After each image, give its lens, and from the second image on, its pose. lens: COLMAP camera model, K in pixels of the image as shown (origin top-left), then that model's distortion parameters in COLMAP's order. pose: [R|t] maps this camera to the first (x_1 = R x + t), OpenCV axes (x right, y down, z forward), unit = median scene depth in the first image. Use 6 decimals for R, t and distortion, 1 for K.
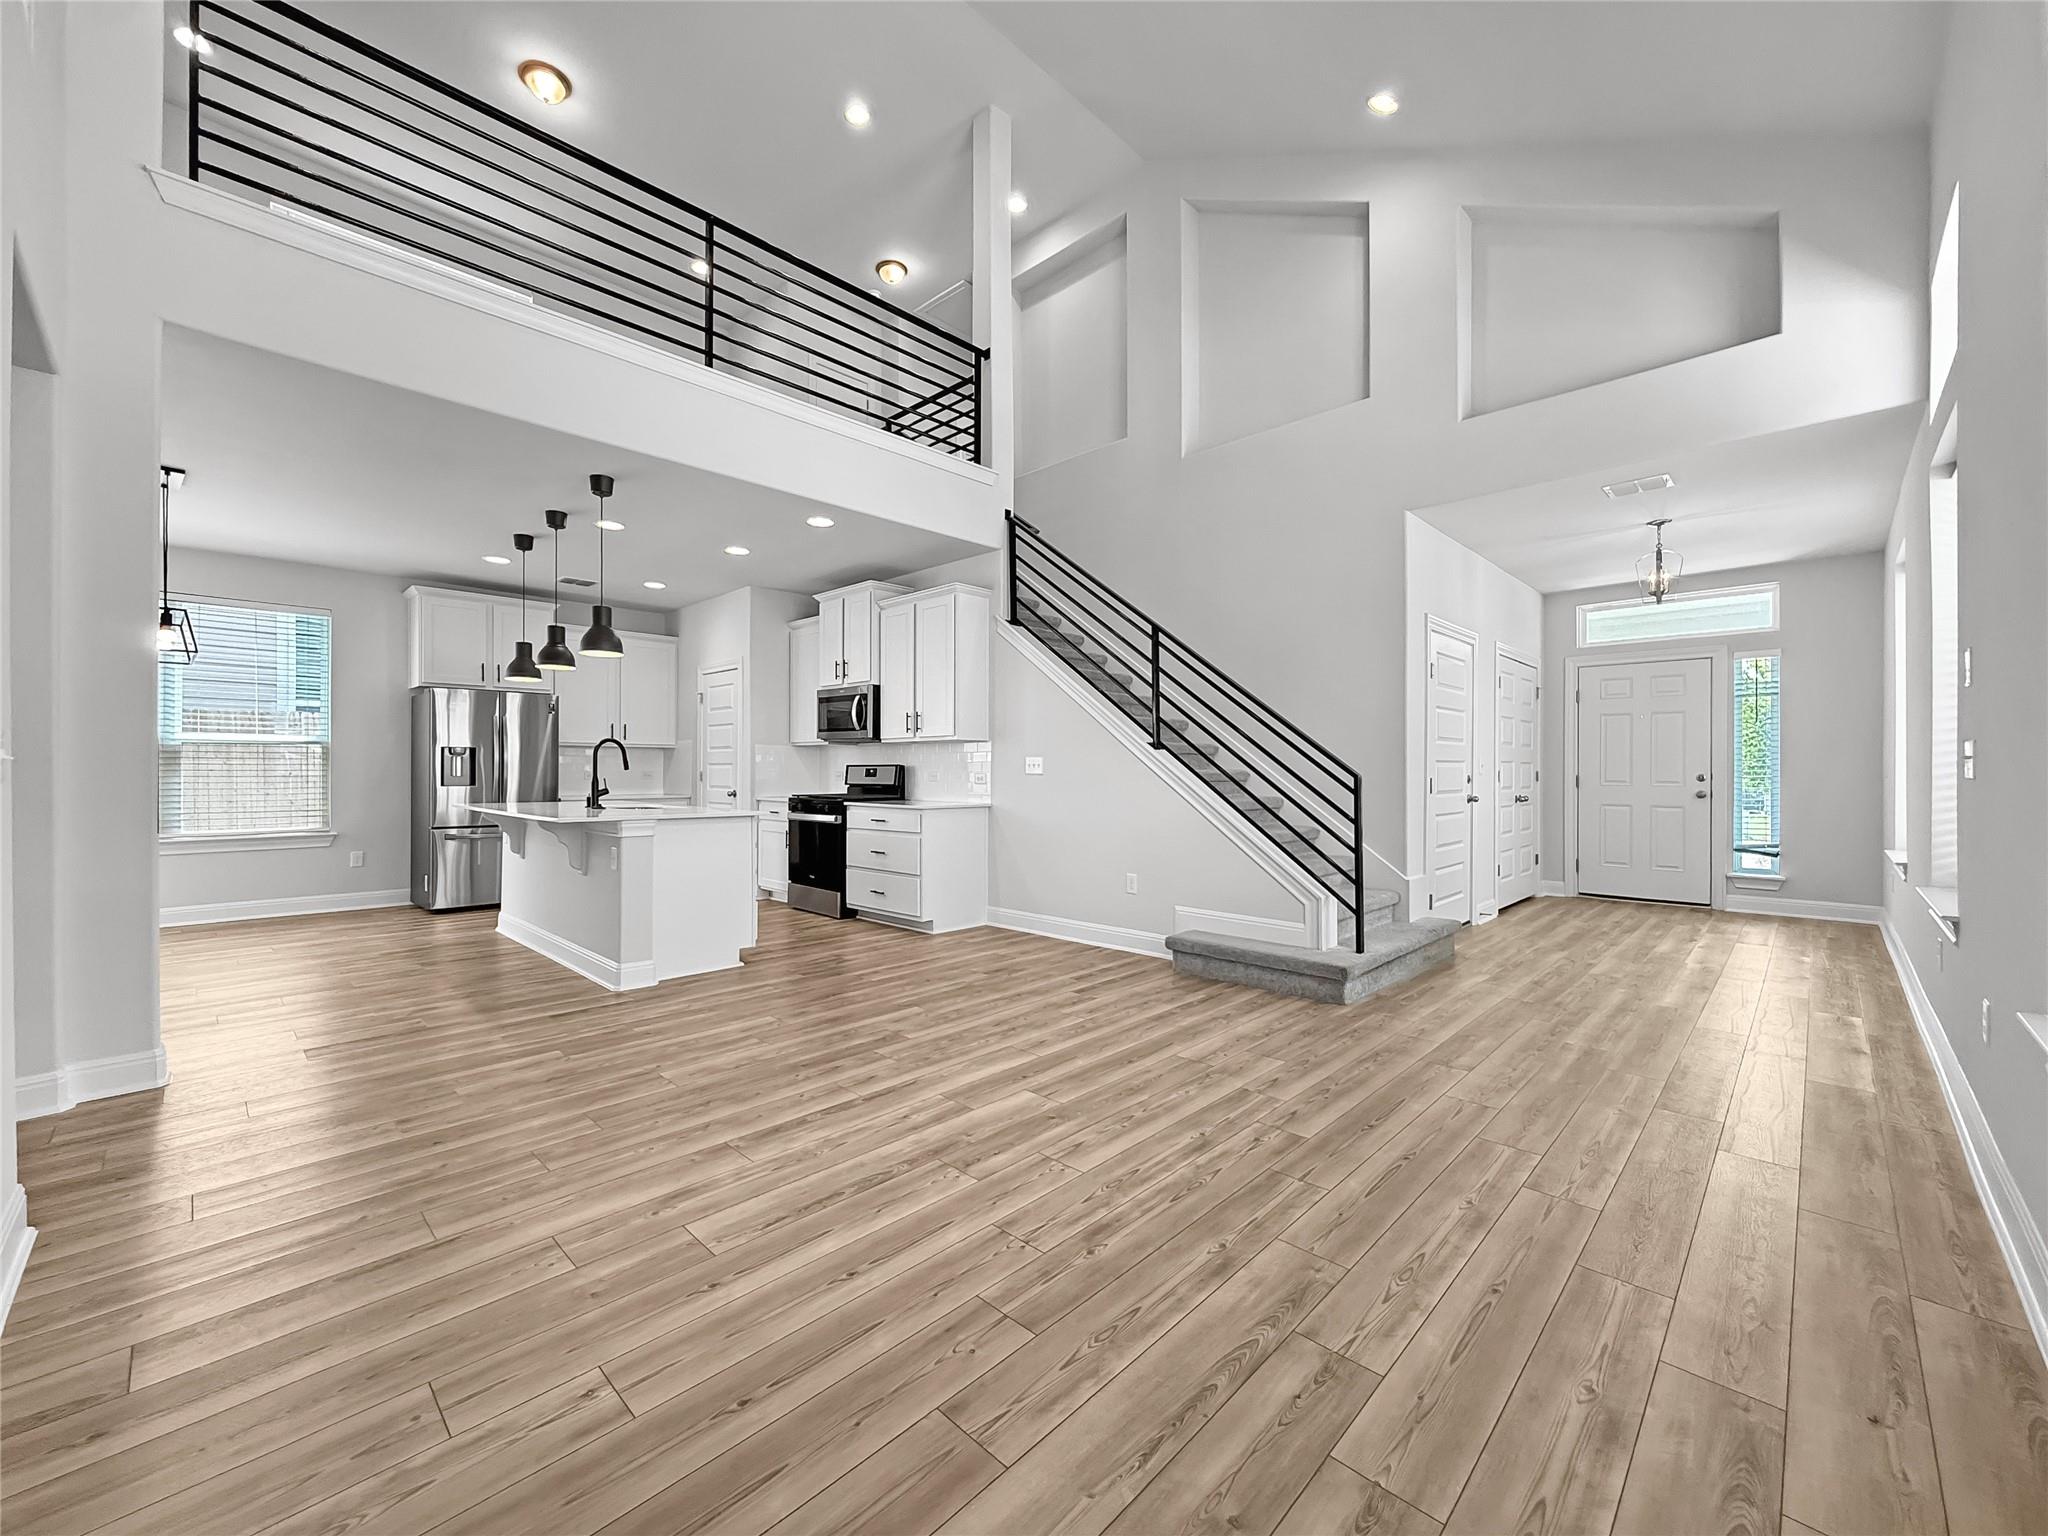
lens RADIAL K [[828.4, 0, 1031.5], [0, 828.4, 771.8], [0, 0, 1]] dist [0.000128, -0.000083]
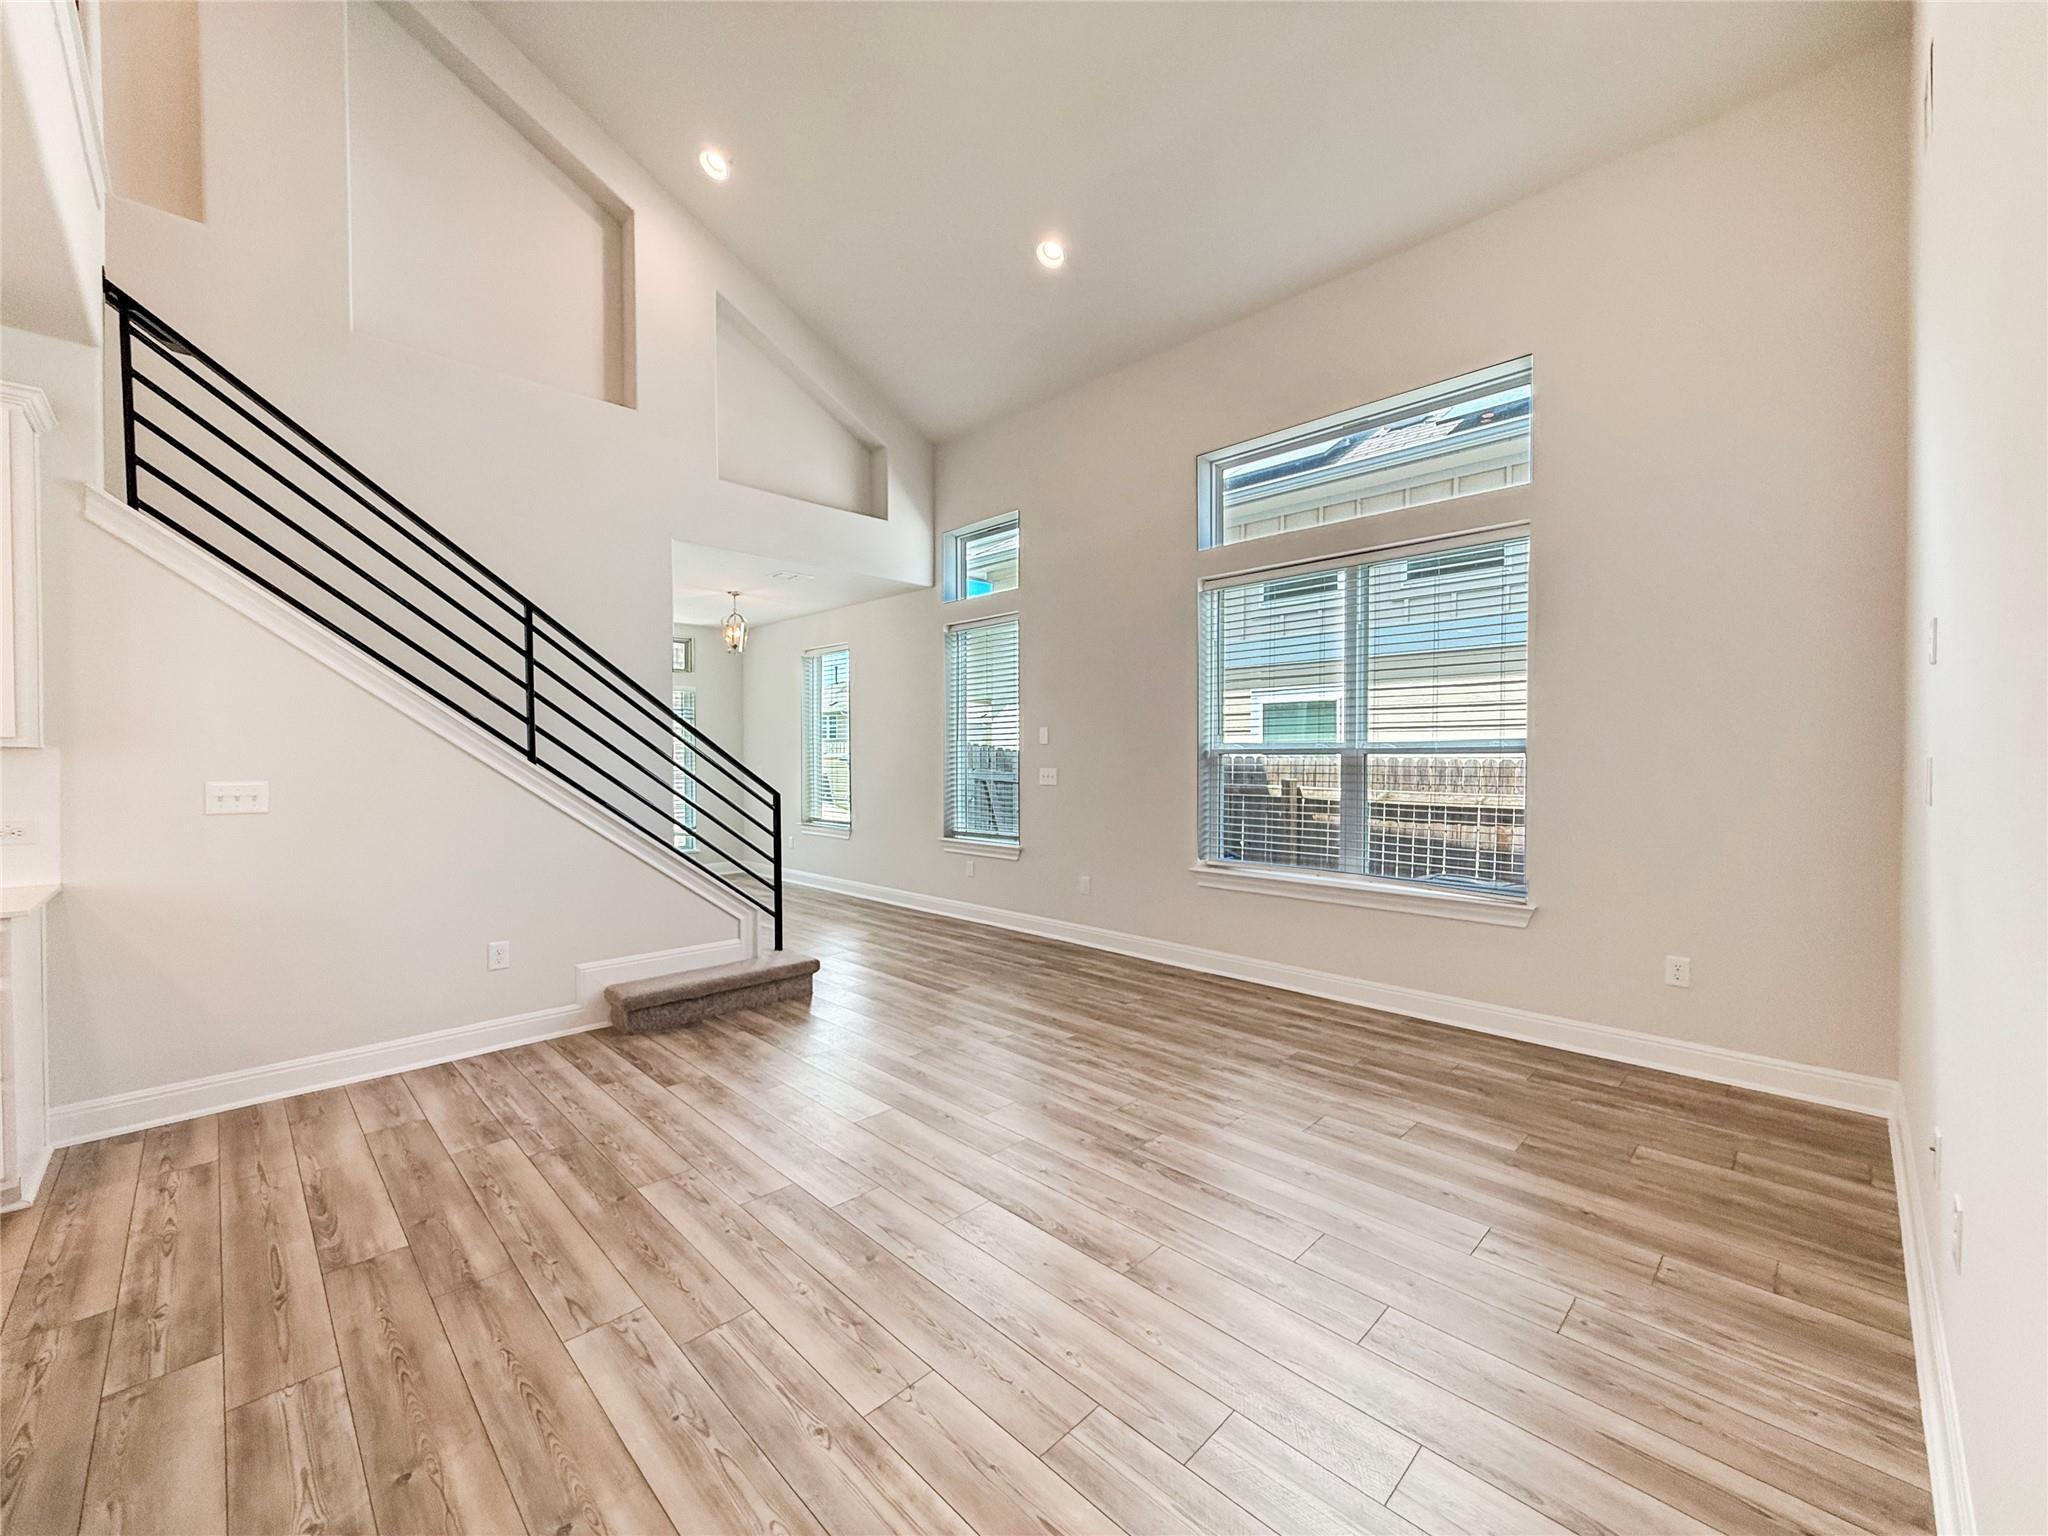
lens RADIAL K [[810.5, 0, 1023.0], [0, 810.5, 776.9], [0, 0, 1]] dist [0.000032, -0.000011]
pose [[0.015546, -0.025993, 0.999541, -0.700571], [0.001569, 0.999661, 0.025971, -0.046606], [-0.999878, 0.001164, 0.015581, 0.646722]]
